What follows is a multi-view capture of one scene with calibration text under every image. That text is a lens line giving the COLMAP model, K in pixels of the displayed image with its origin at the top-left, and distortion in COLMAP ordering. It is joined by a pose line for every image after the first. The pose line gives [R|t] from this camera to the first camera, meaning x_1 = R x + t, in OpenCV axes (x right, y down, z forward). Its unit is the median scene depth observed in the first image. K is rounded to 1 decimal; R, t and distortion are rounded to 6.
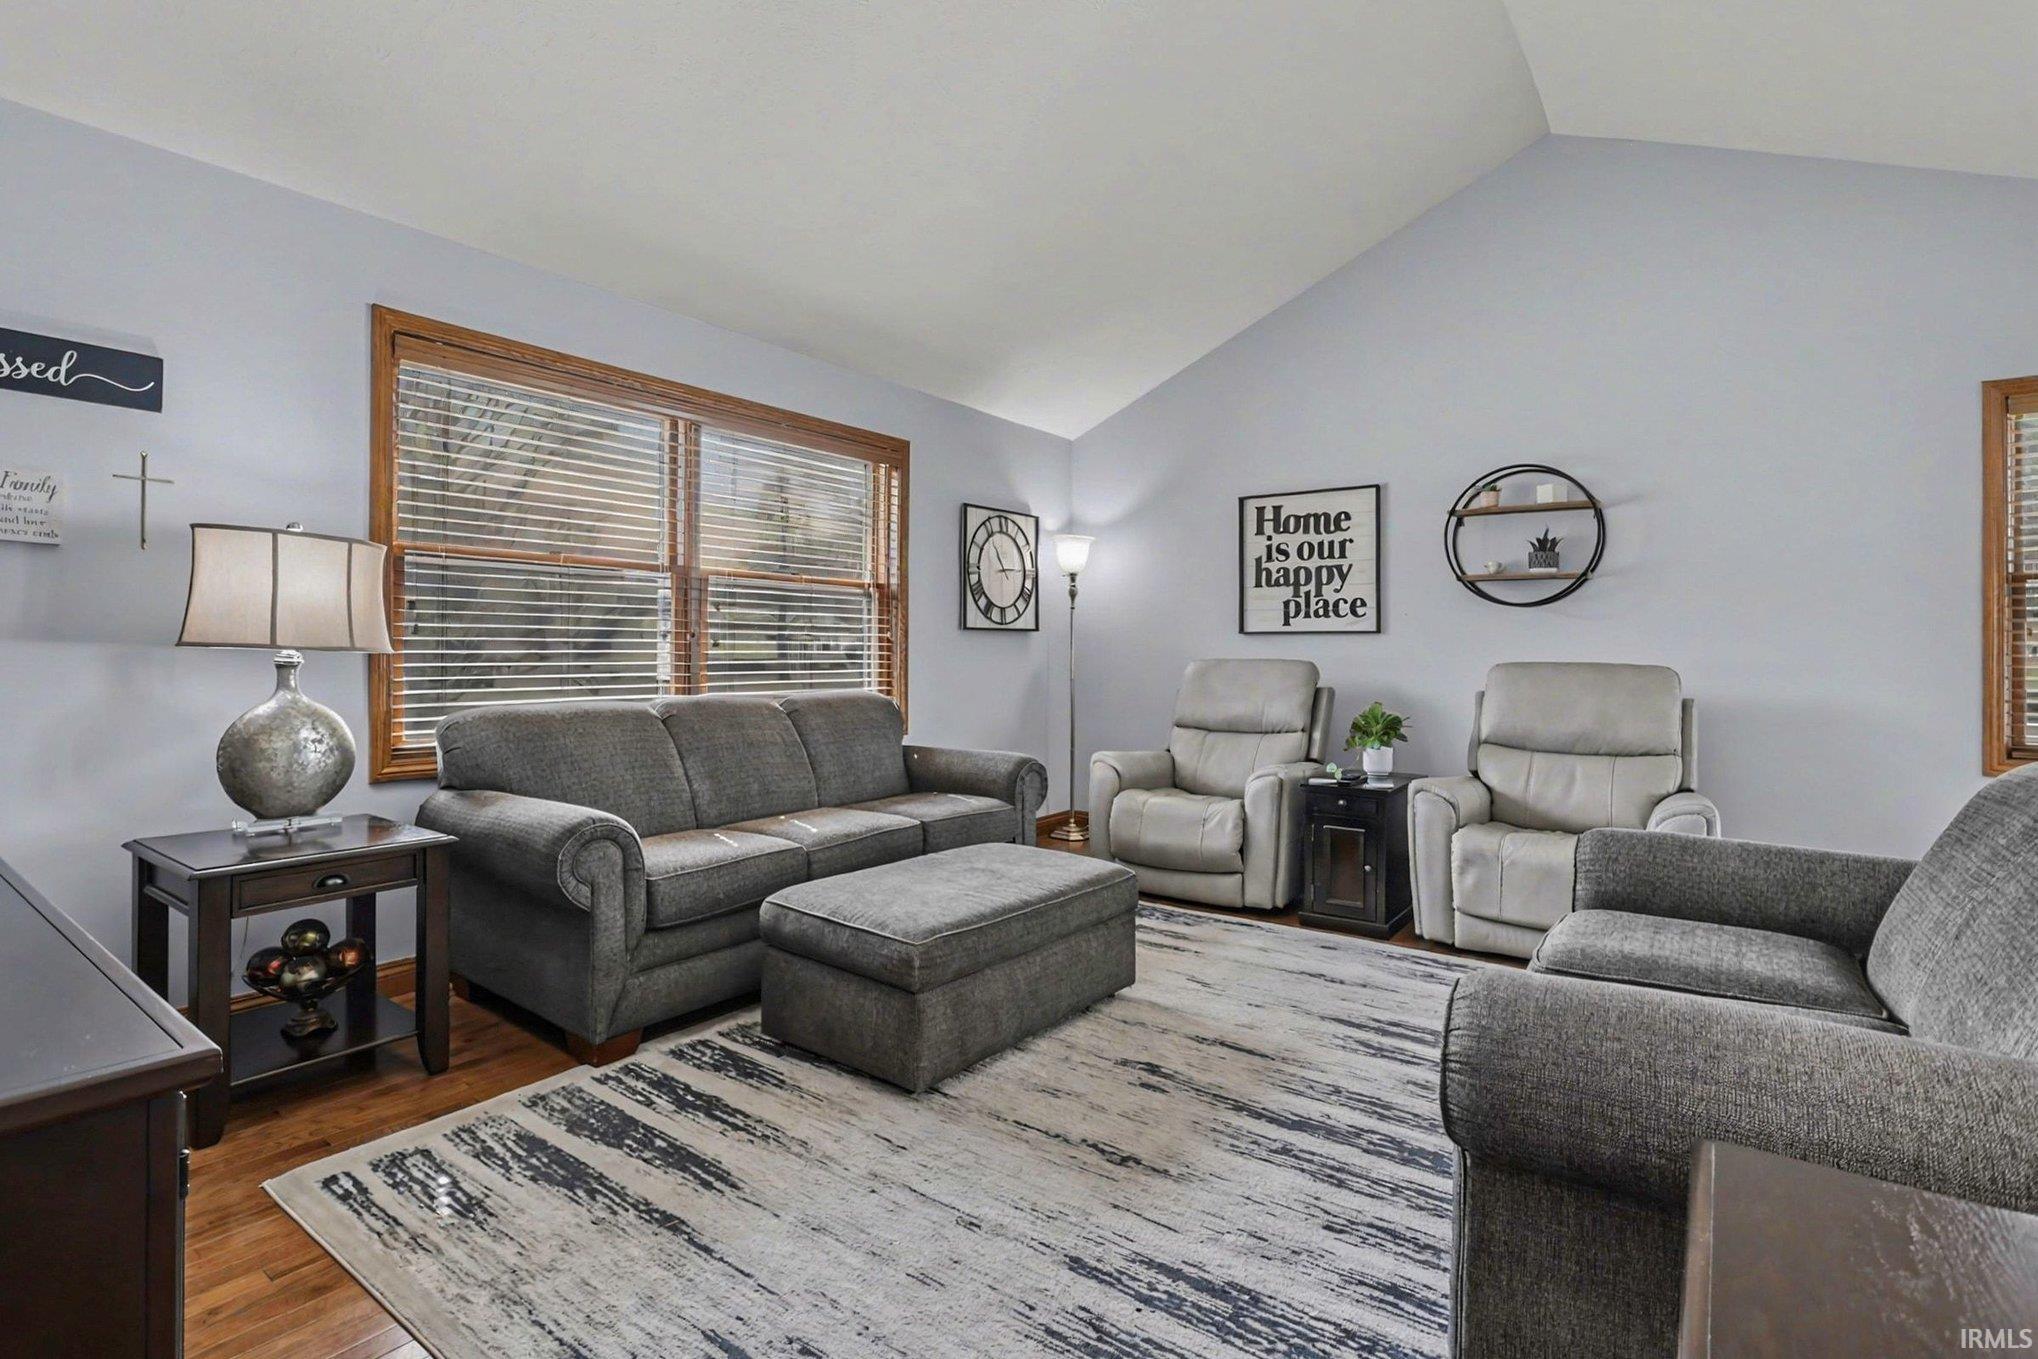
lens RADIAL K [[980.1, 0, 1022.2], [0, 980.1, 645.3], [0, 0, 1]] dist [-0.004937, -0.000290]
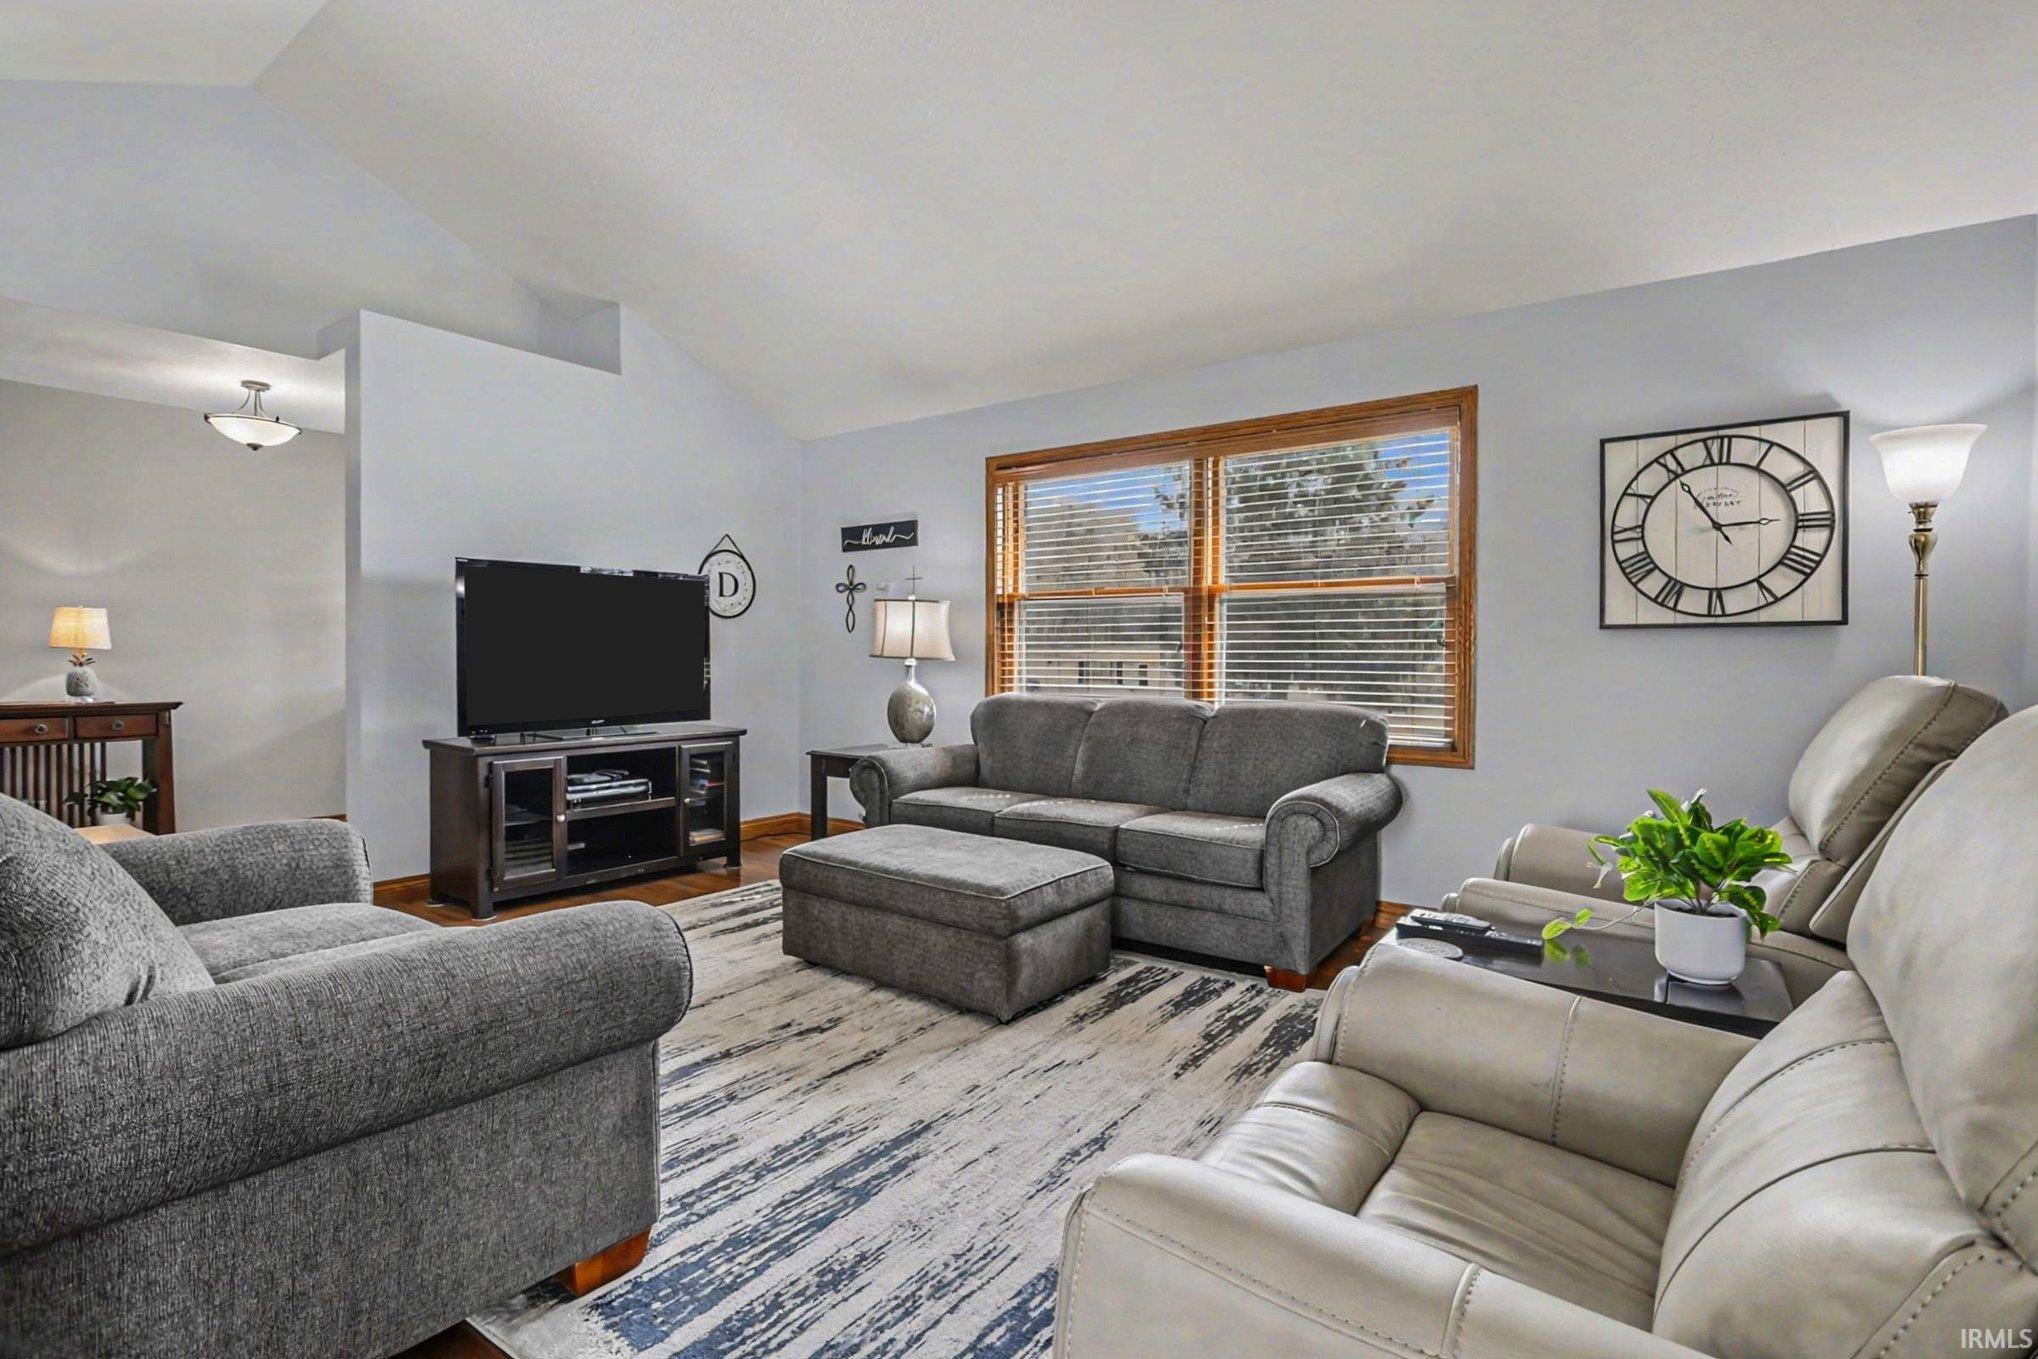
lens RADIAL K [[970.1, 0, 1008.1], [0, 970.1, 672.4], [0, 0, 1]] dist [-0.003066, 0.000122]
pose [[-0.001582, 0.011141, -0.999937, 0.967296], [0.000740, 0.999938, 0.011140, 0.009877], [0.999998, -0.000722, -0.001590, 0.954289]]
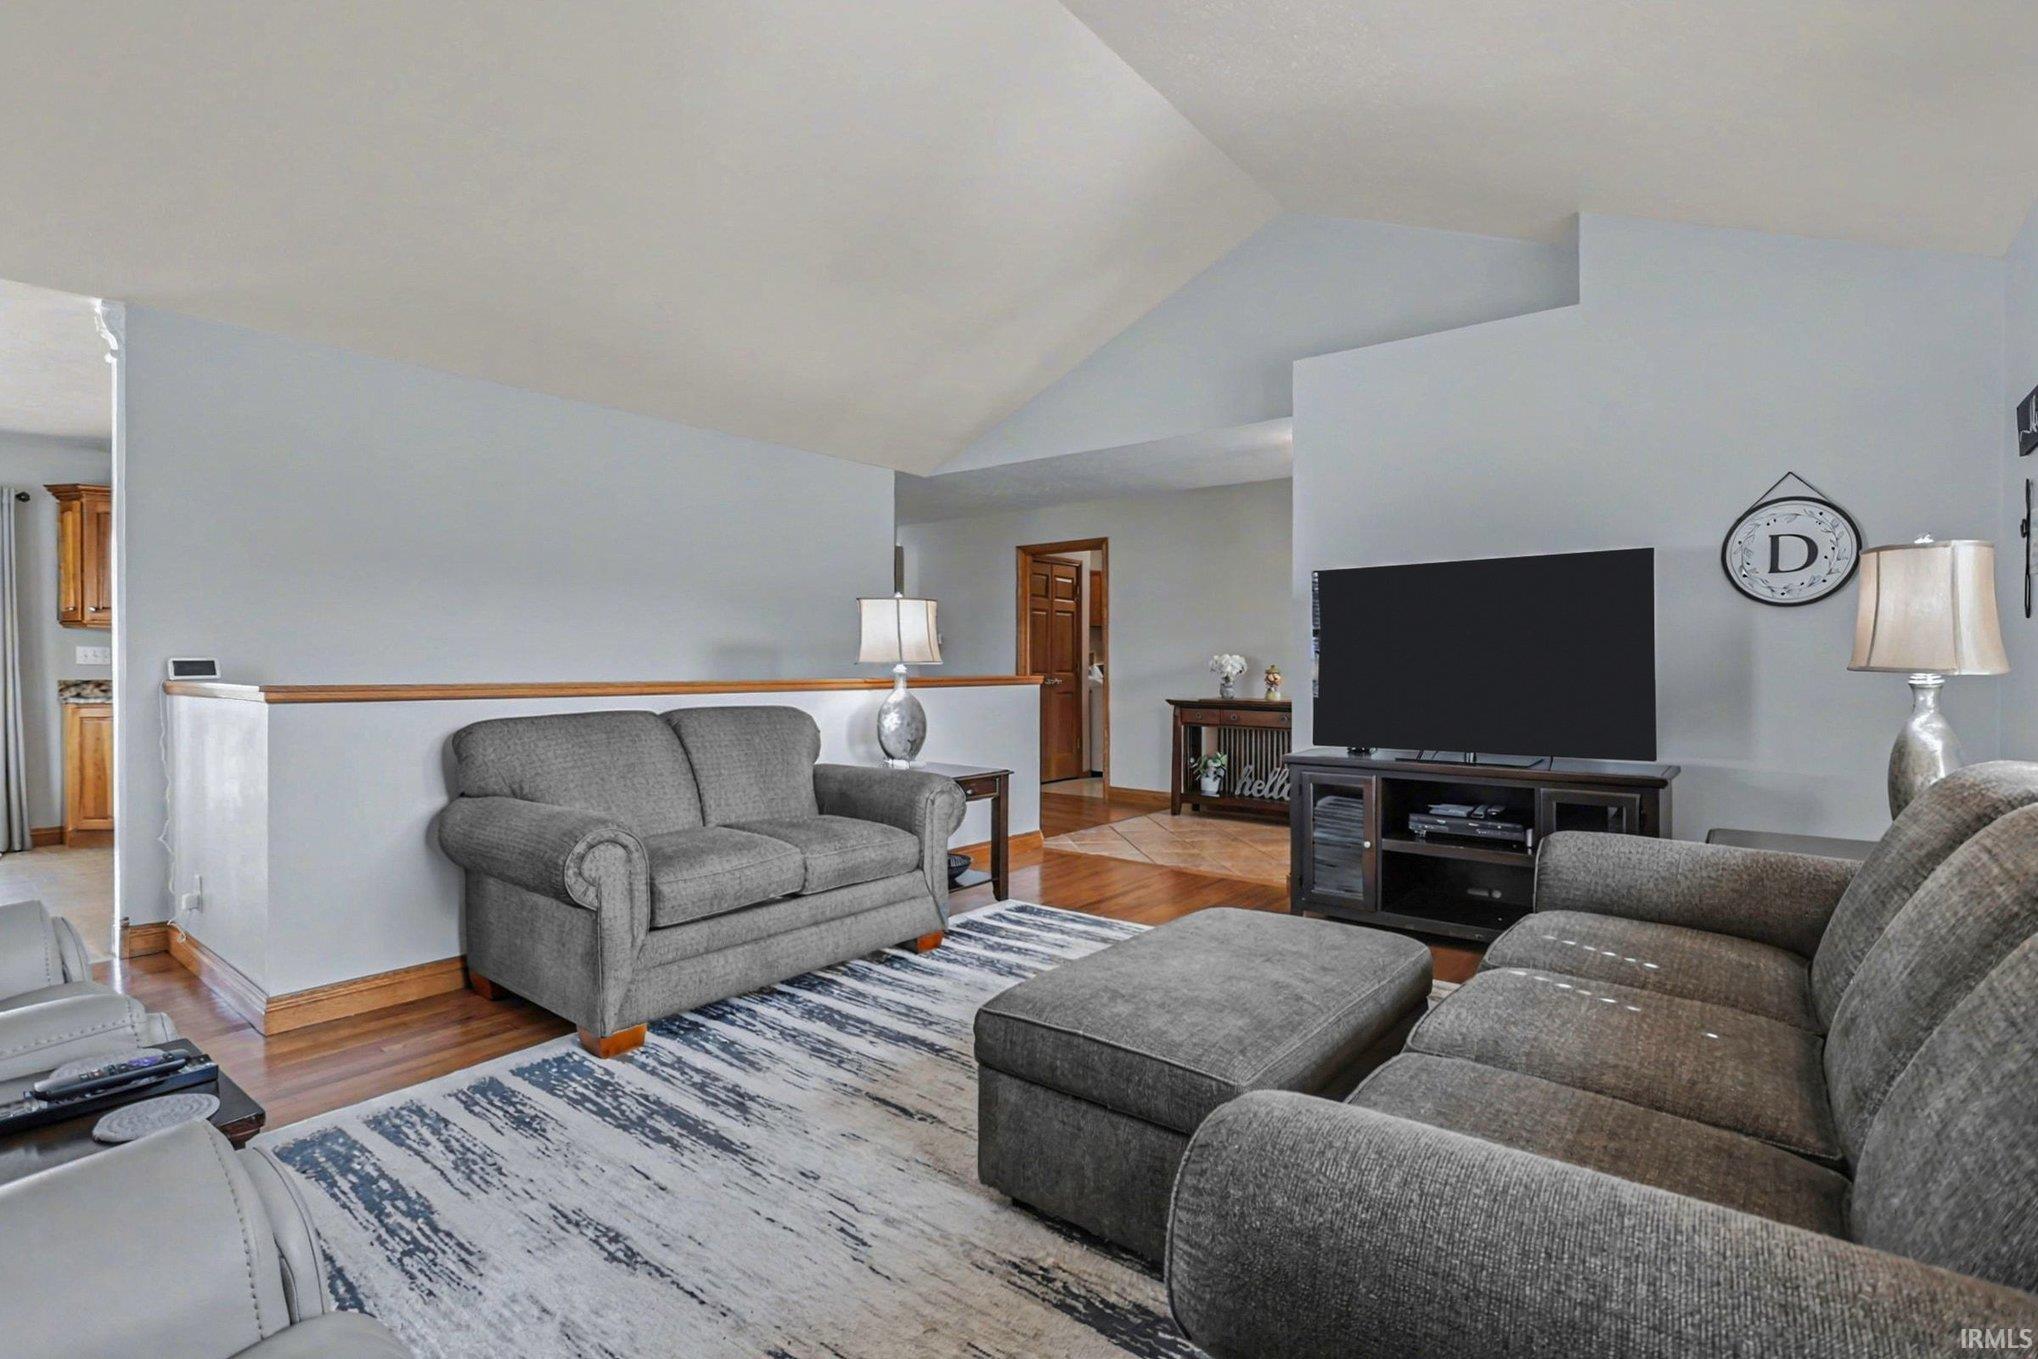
lens RADIAL K [[970.1, 0, 1008.1], [0, 970.1, 672.4], [0, 0, 1]] dist [-0.003066, 0.000122]
pose [[-0.999041, -0.010577, 0.042496, 0.068799], [-0.010428, 0.999939, 0.003725, 0.009833], [-0.042533, 0.003278, -0.999090, 1.547527]]
